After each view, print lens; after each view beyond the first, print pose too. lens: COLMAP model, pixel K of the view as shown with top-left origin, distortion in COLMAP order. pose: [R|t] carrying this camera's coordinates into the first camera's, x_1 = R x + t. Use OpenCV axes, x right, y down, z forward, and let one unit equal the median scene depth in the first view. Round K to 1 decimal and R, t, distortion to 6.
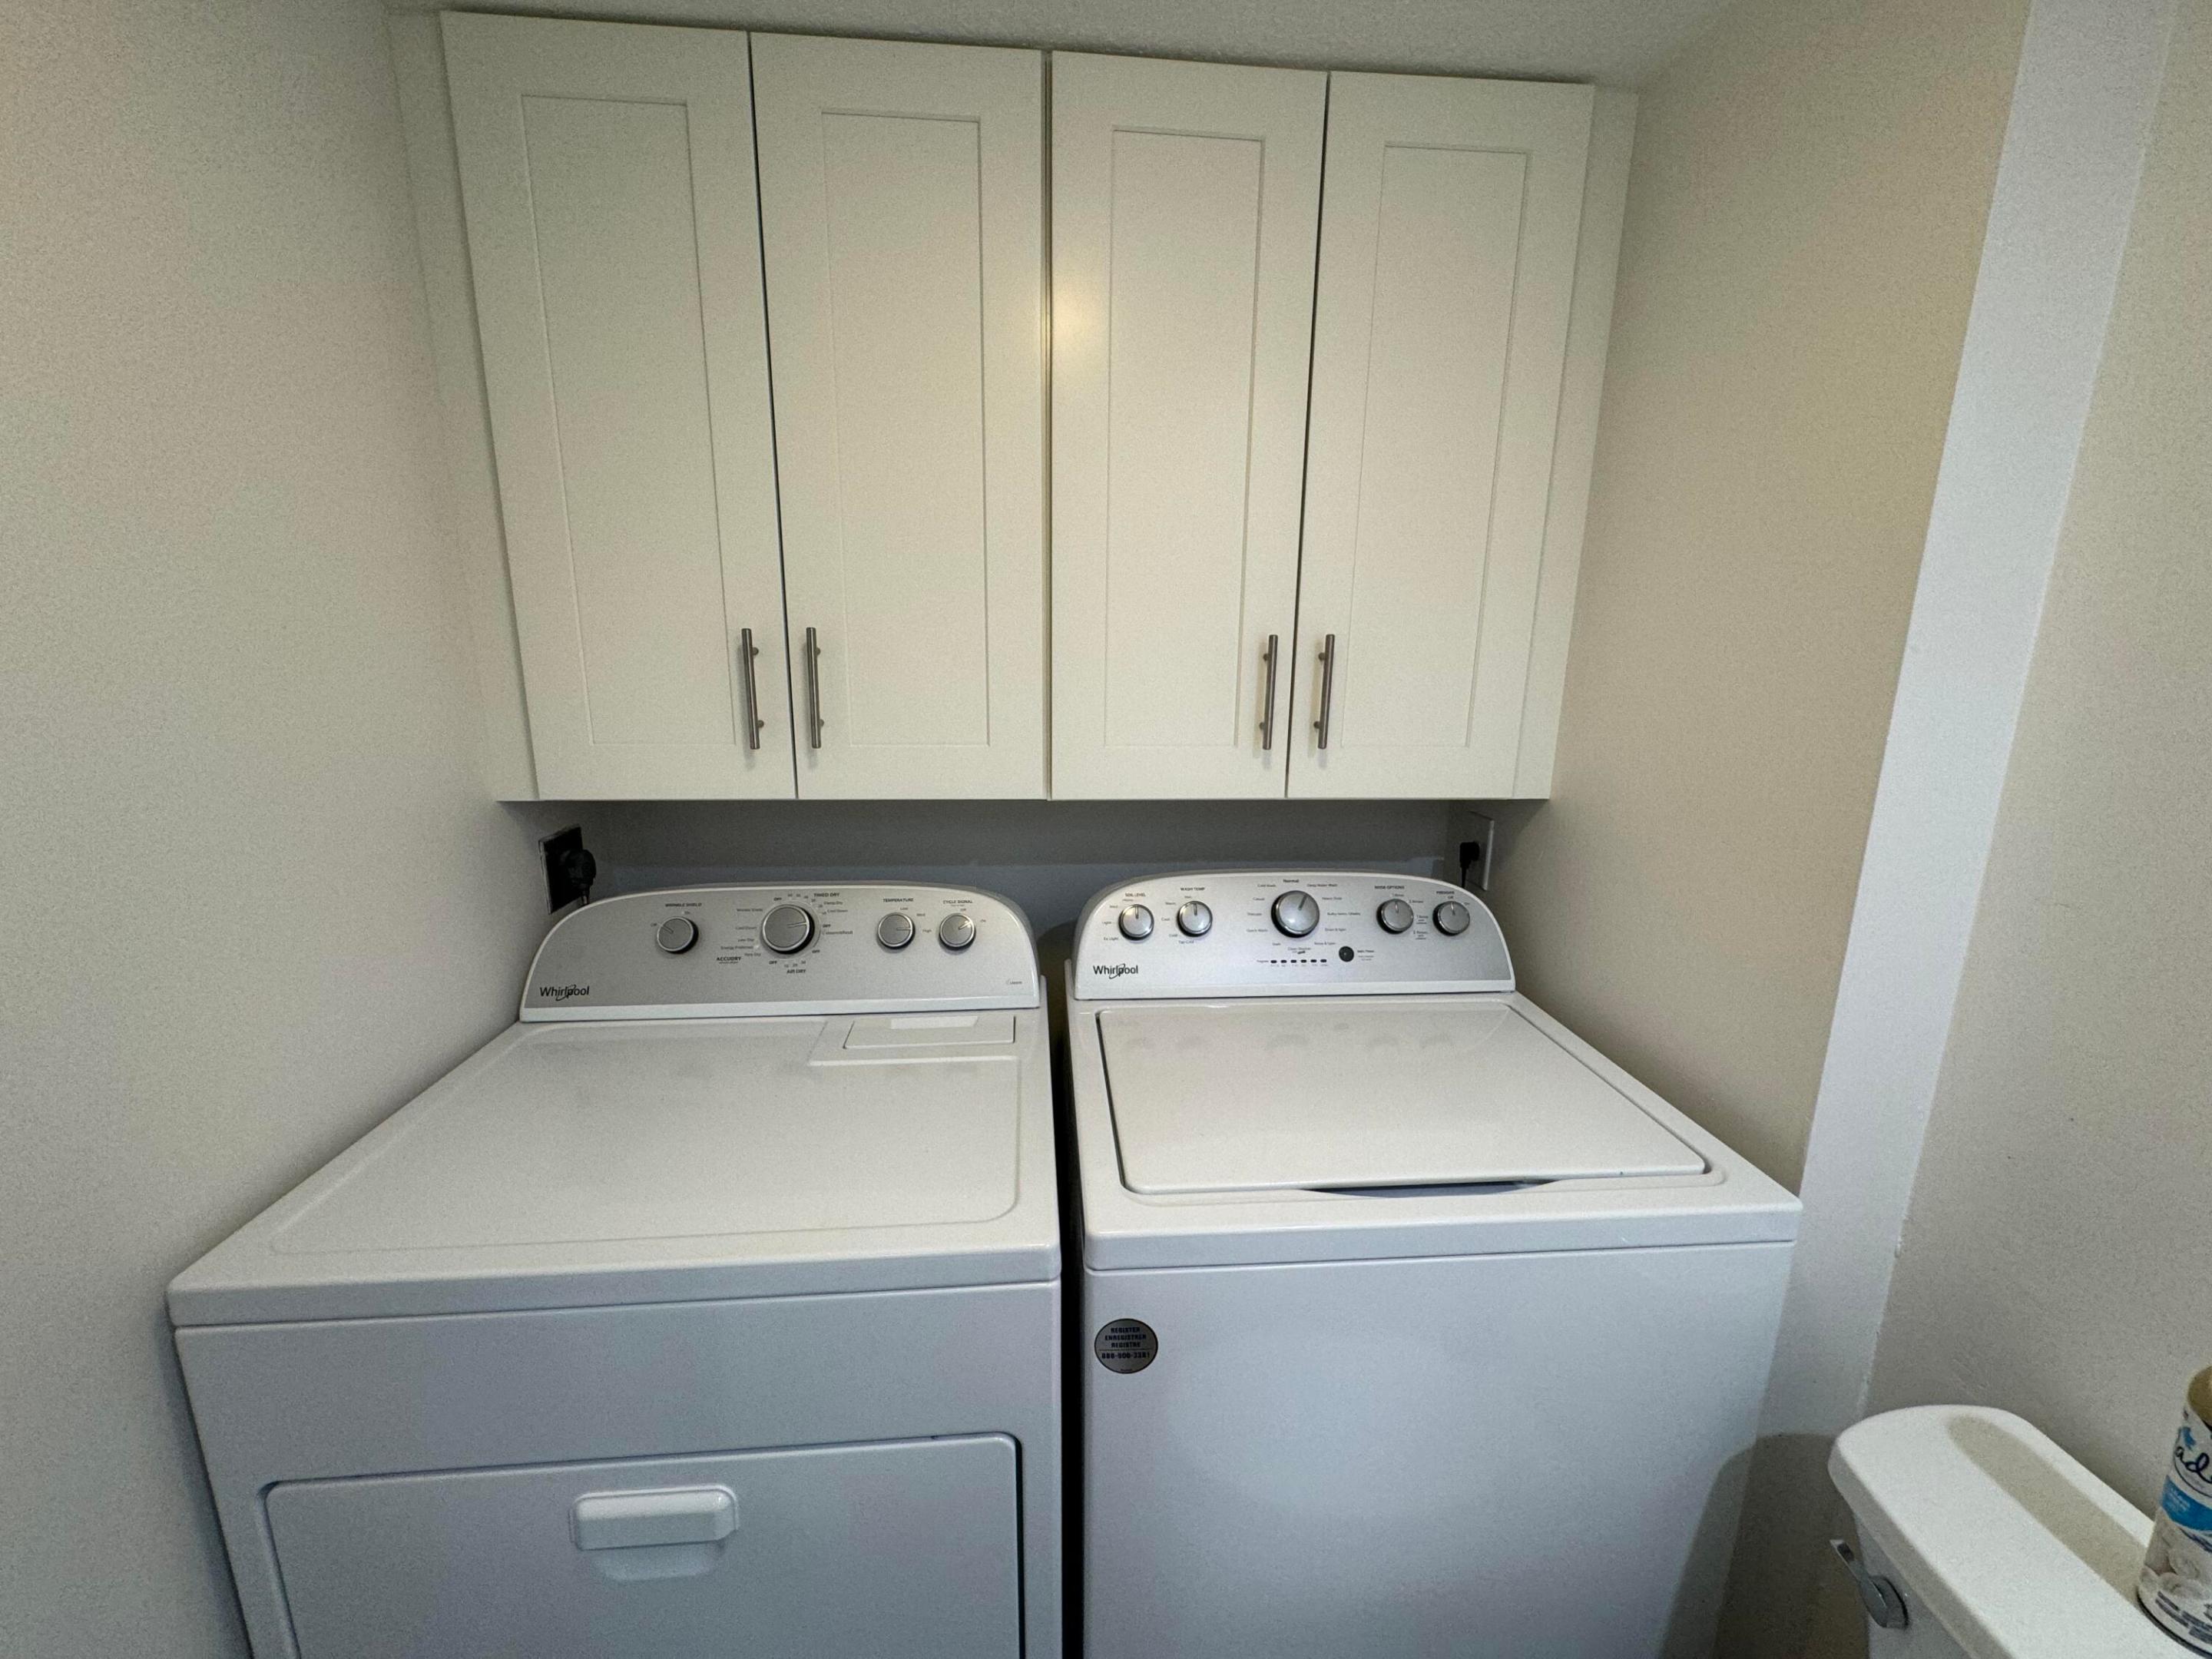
lens RADIAL K [[894.2, 0, 1108.6], [0, 894.2, 824.7], [0, 0, 1]] dist [-0.002137, 0.000336]
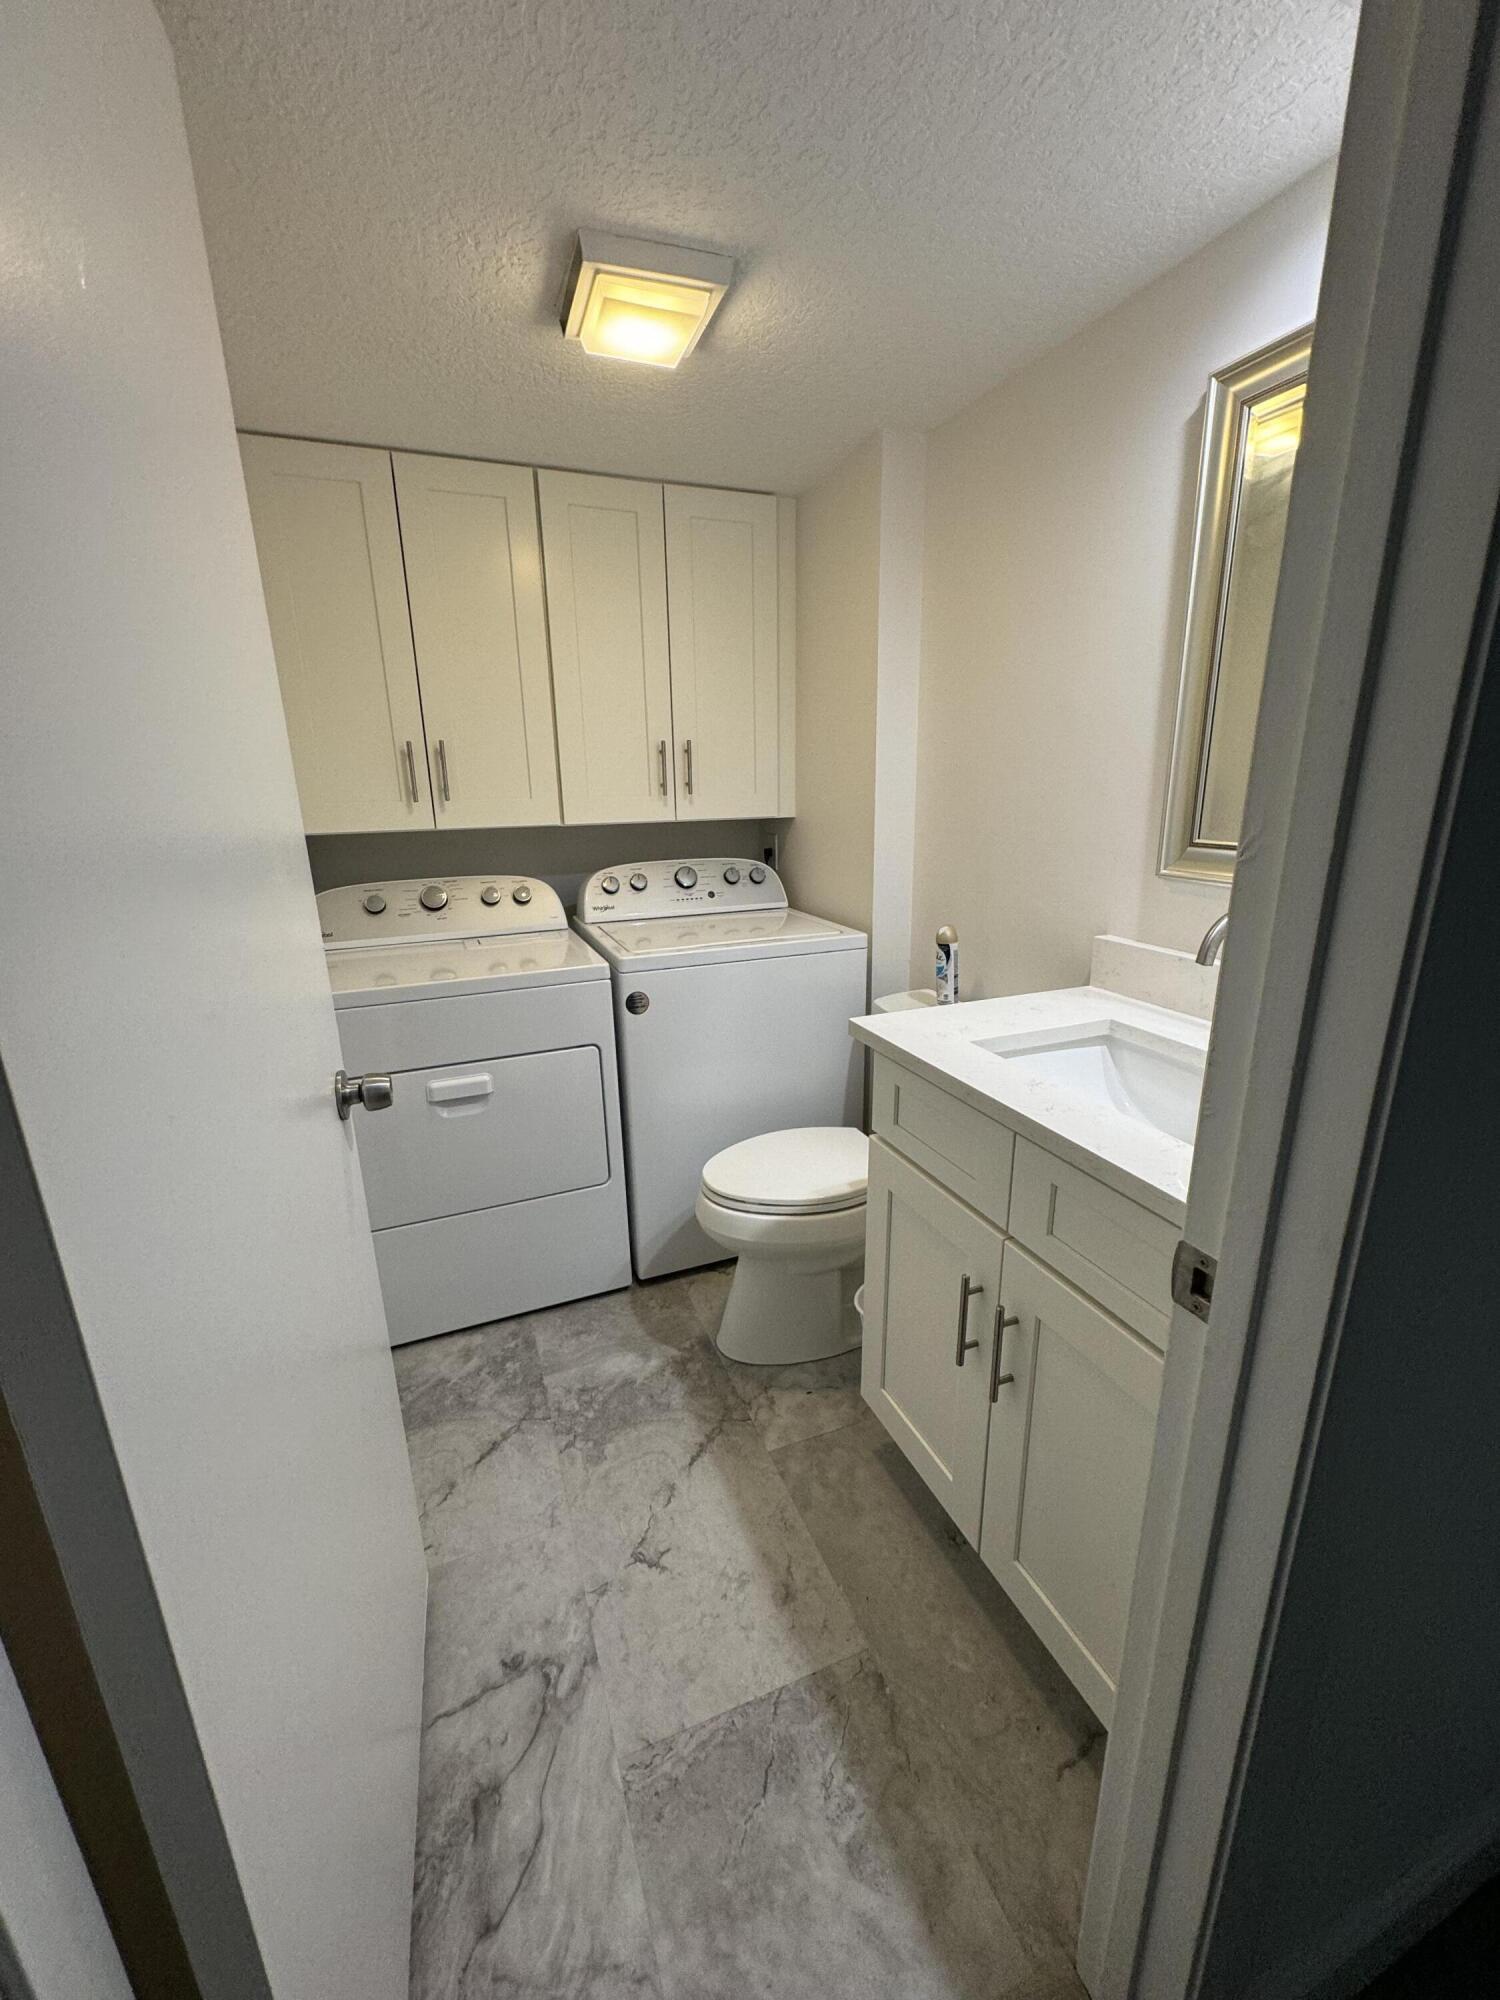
lens RADIAL K [[808.5, 0, 756.2], [0, 808.5, 1009.7], [0, 0, 1]] dist [-0.002137, 0.000336]
pose [[0.956337, -0.108124, 0.271530, -0.188830], [0.089643, 0.992788, 0.079605, 0.279626], [-0.278179, -0.051789, 0.959132, -0.913234]]
